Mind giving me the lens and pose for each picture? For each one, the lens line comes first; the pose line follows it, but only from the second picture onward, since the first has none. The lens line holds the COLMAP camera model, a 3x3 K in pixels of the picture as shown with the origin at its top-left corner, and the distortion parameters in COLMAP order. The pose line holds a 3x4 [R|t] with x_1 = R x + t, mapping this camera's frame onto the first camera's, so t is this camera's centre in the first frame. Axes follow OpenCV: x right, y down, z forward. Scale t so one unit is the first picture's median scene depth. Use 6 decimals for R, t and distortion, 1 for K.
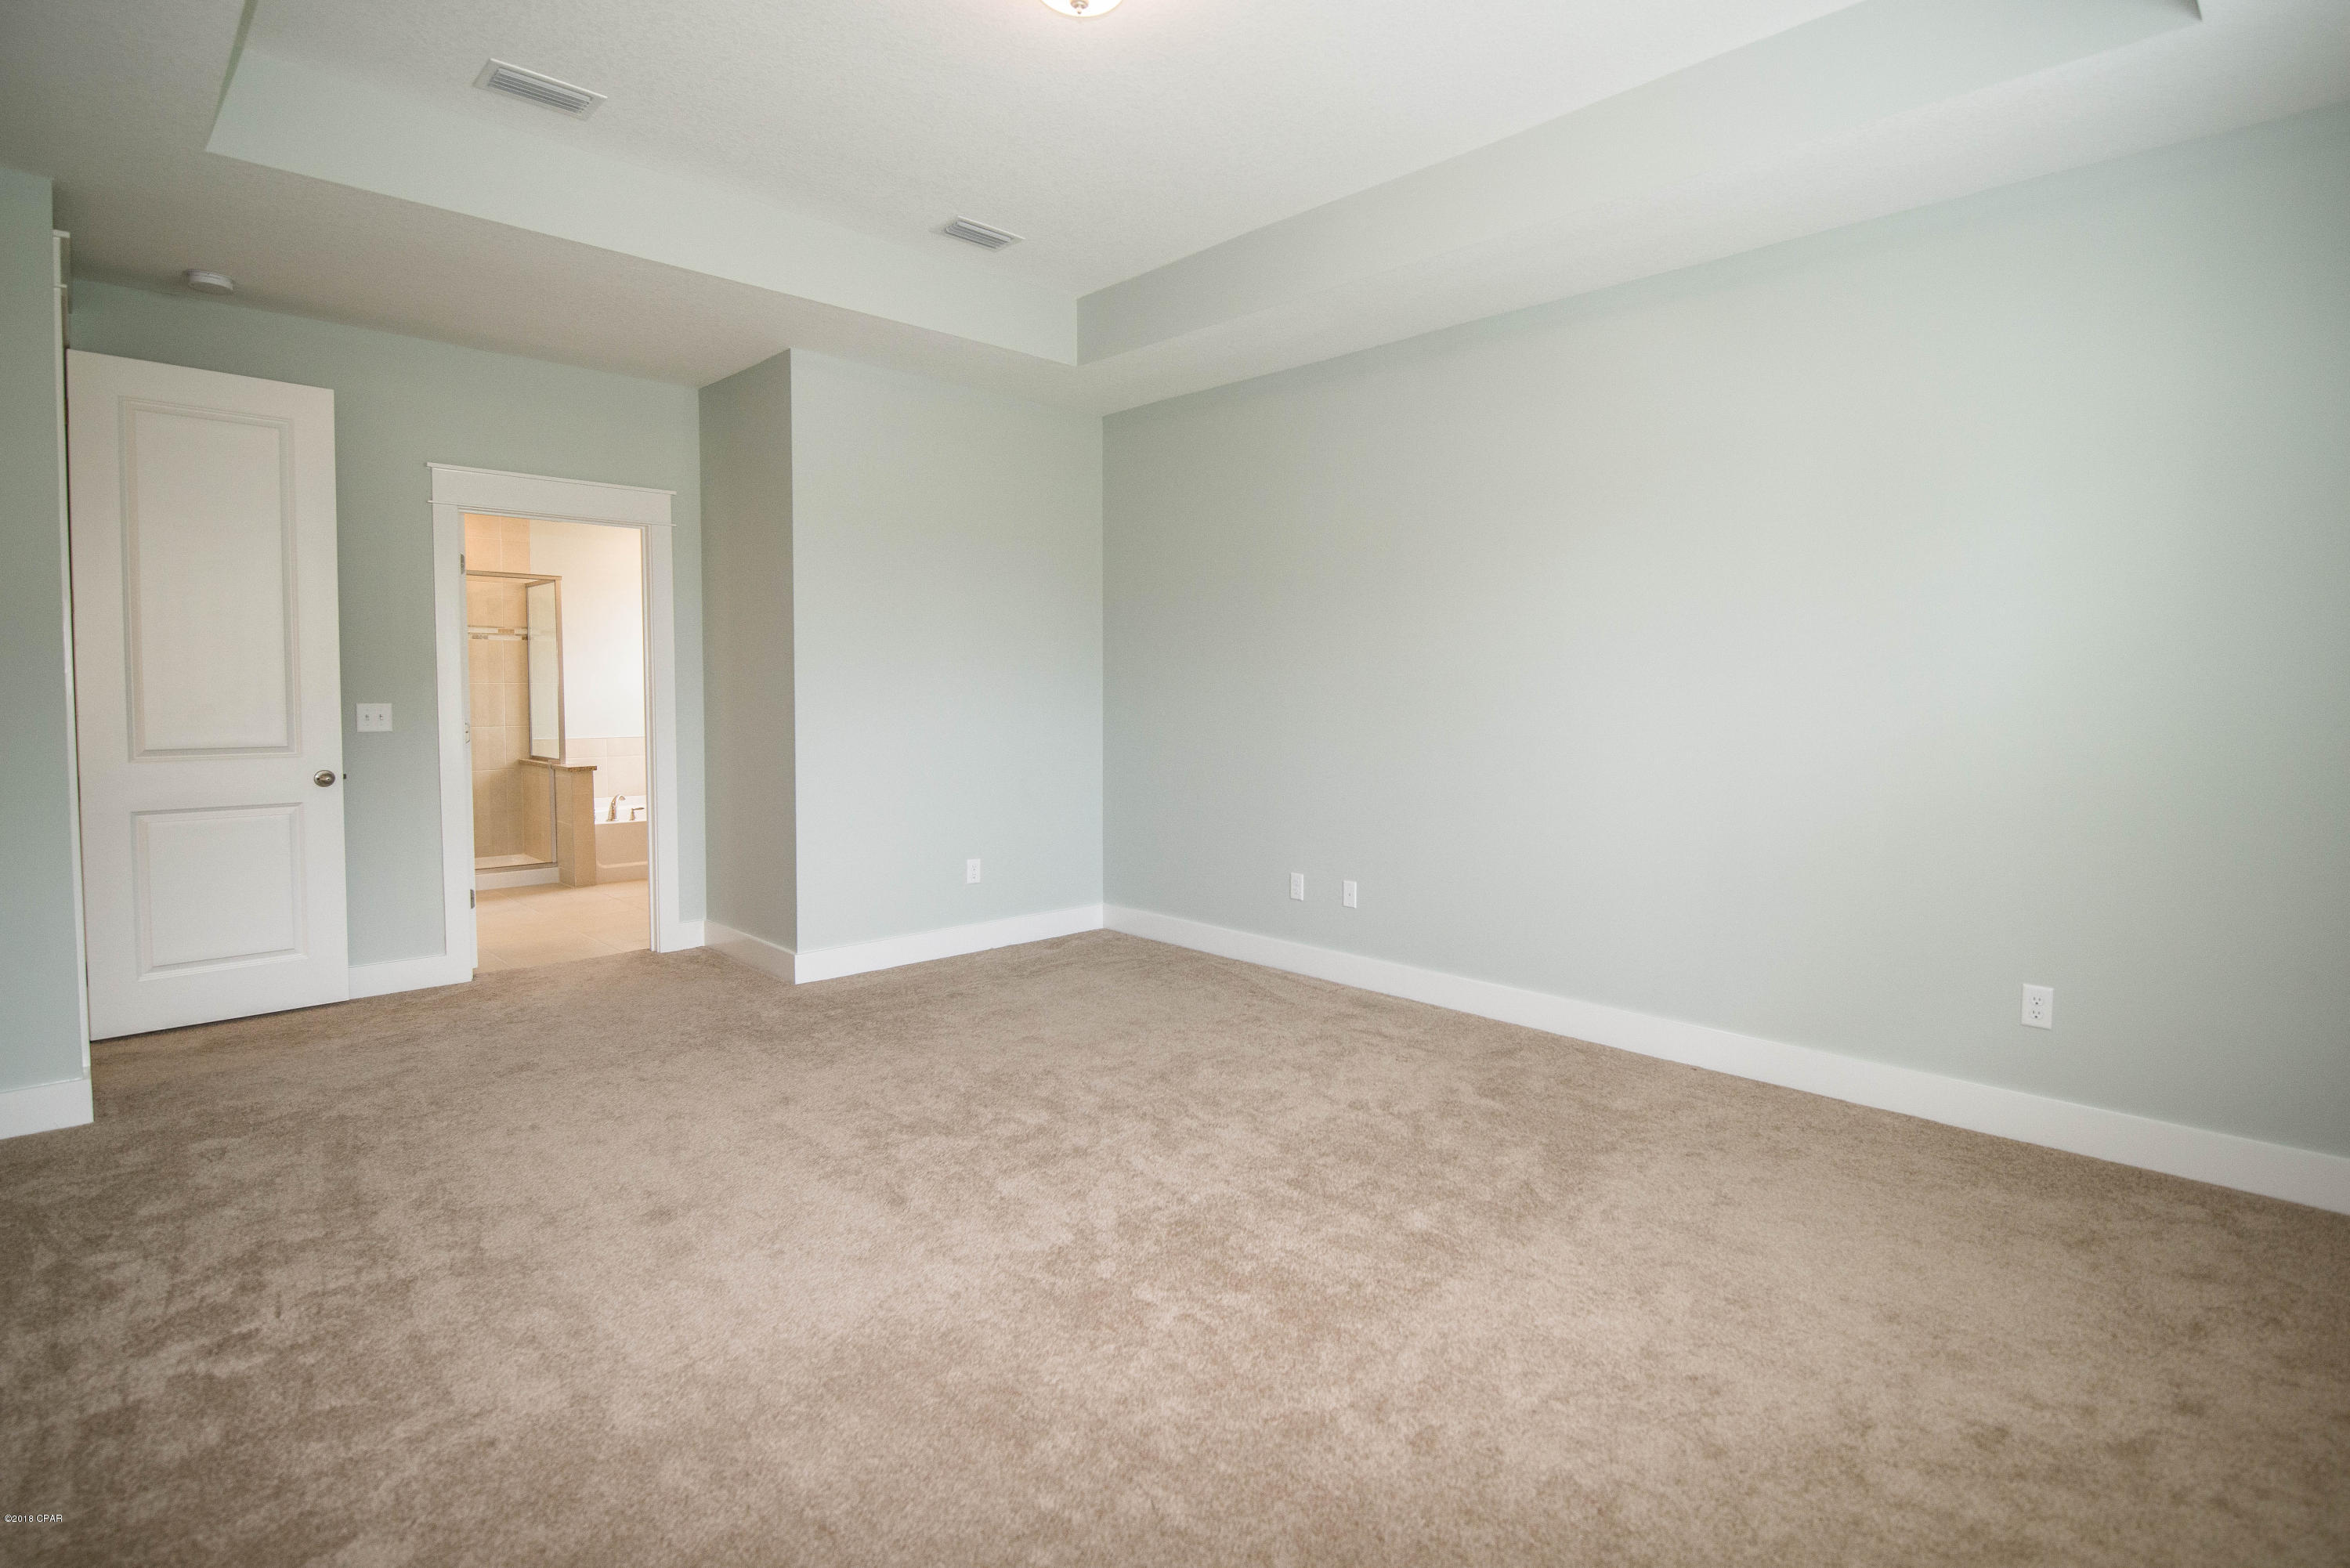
lens RADIAL K [[1094.9, 0, 1186.8], [0, 1094.9, 772.5], [0, 0, 1]] dist [0.001901, -0.011210]
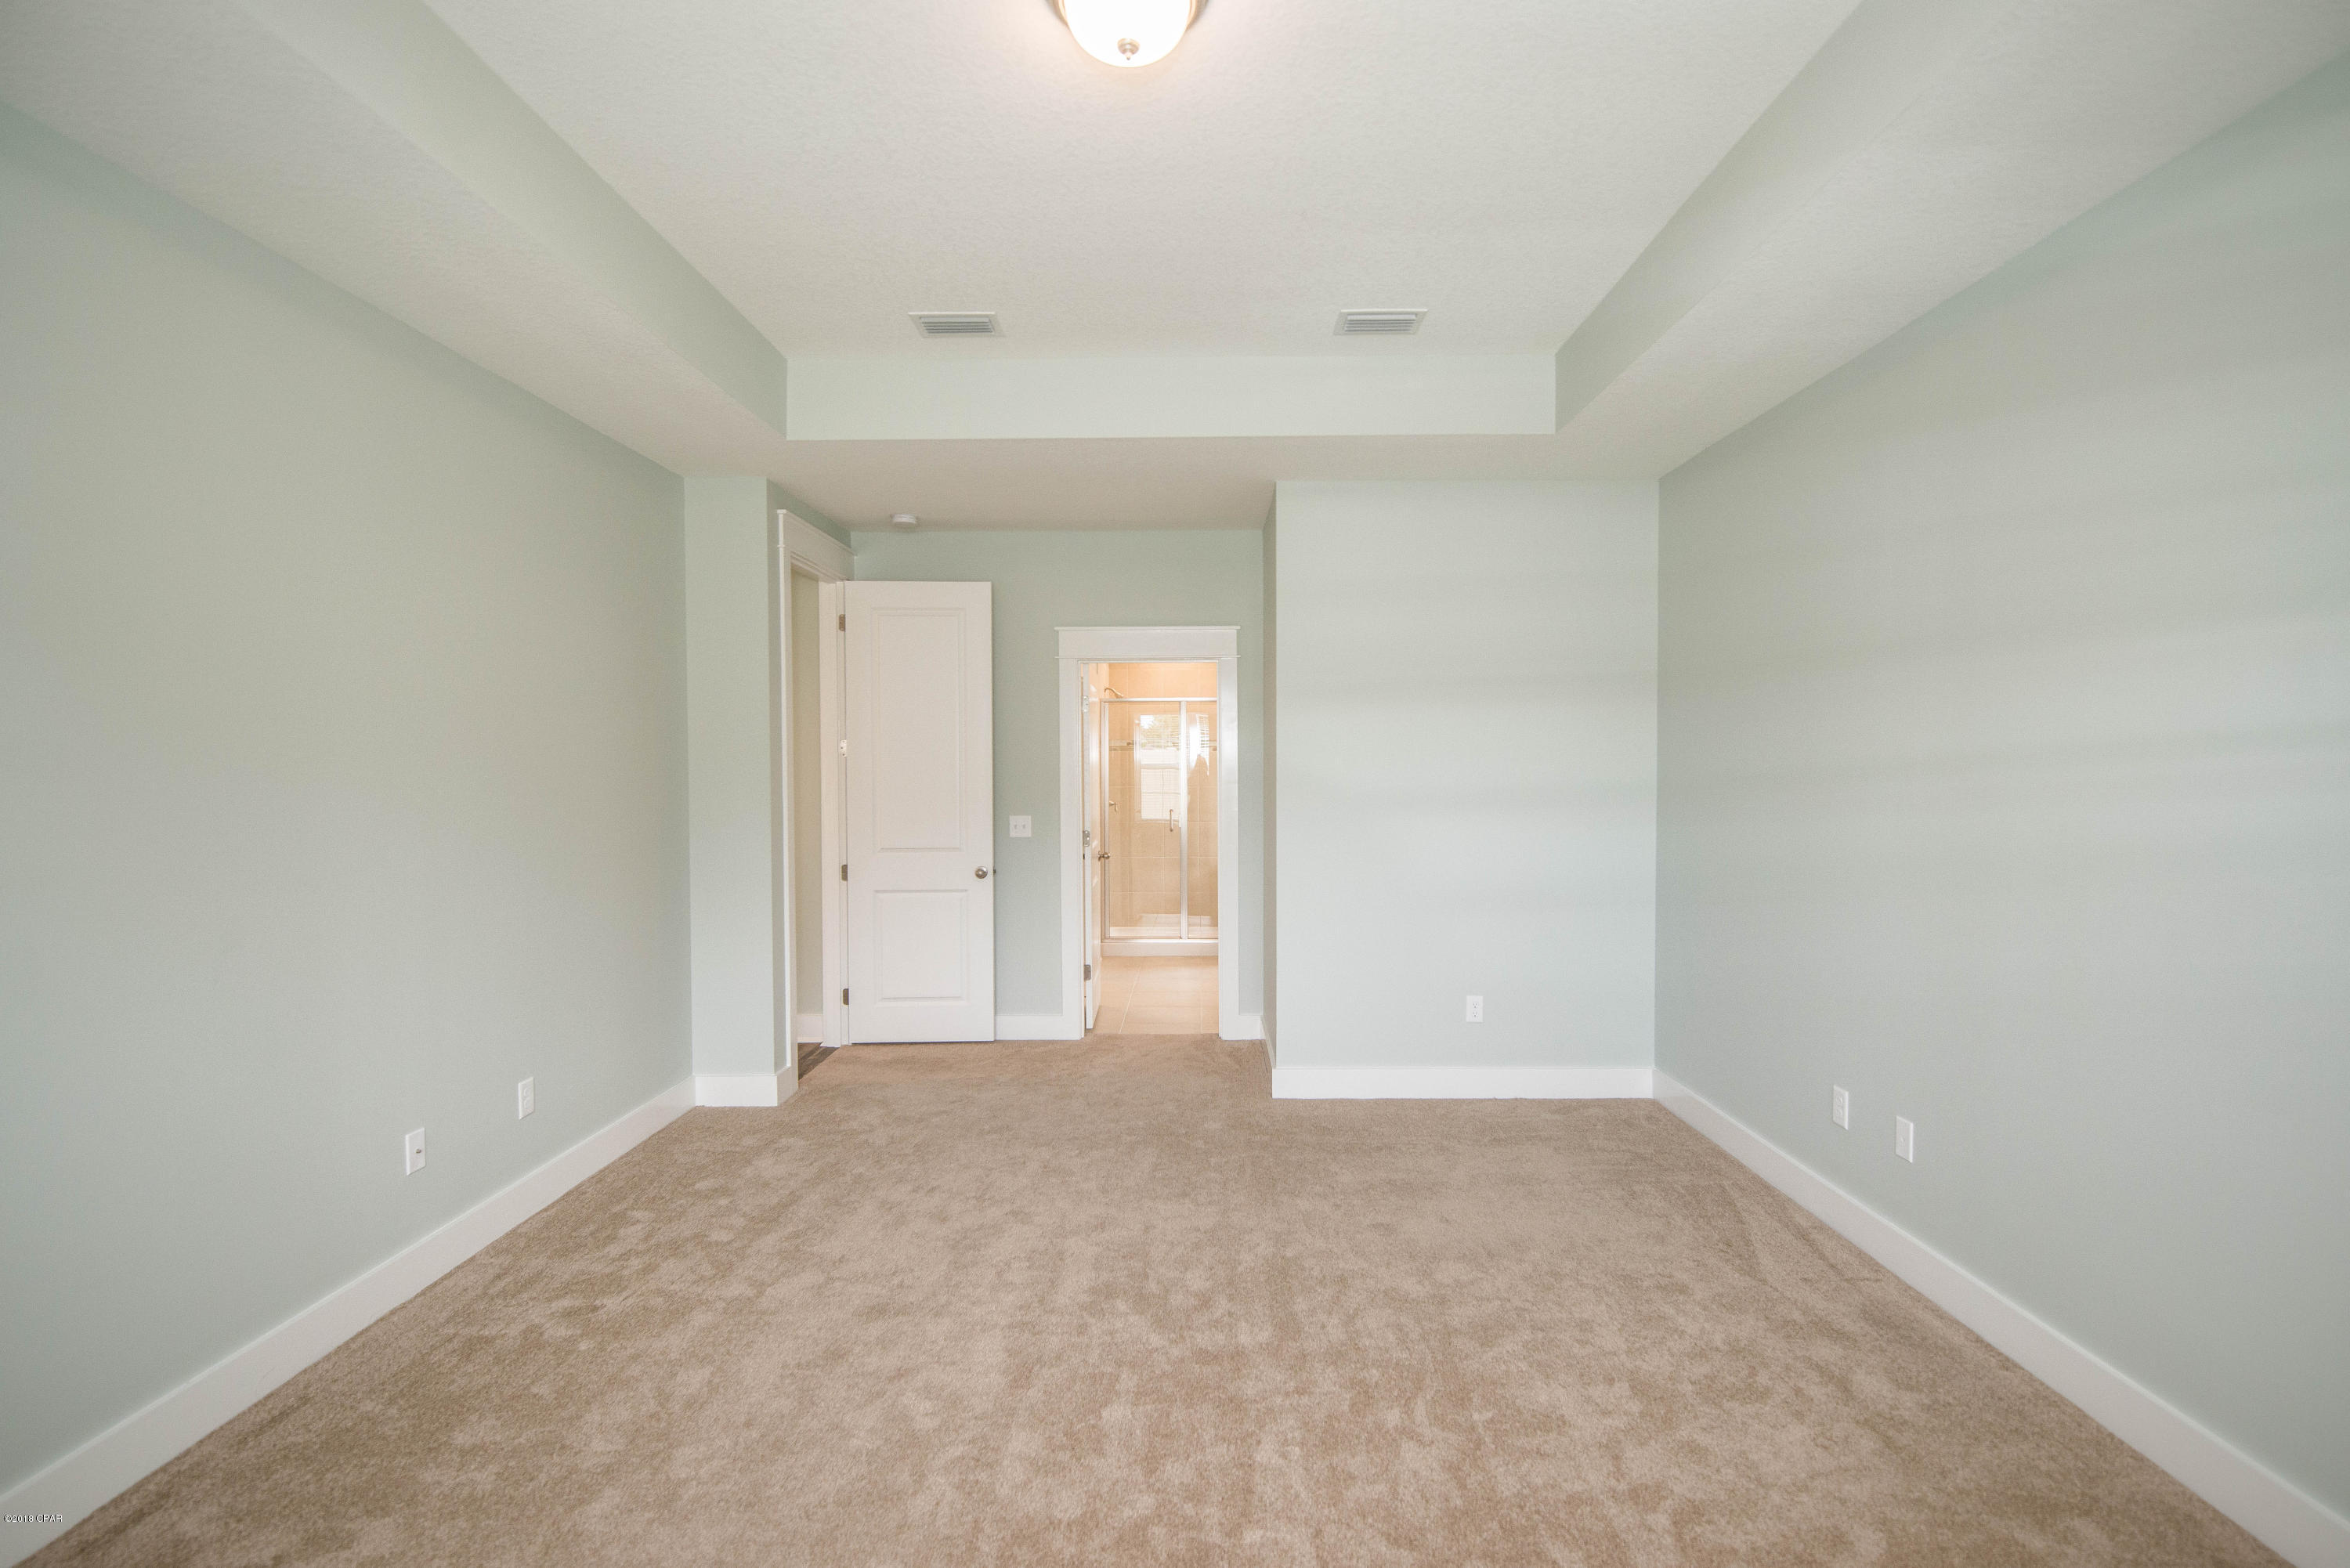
lens RADIAL K [[1034.0, 0, 1175.6], [0, 1034.0, 822.2], [0, 0, 1]] dist [0.005644, -0.009913]
pose [[0.727243, 0.024208, -0.685953, 0.352390], [-0.044680, 0.998928, -0.012116, -0.072313], [0.684924, 0.039460, 0.727545, 0.336754]]
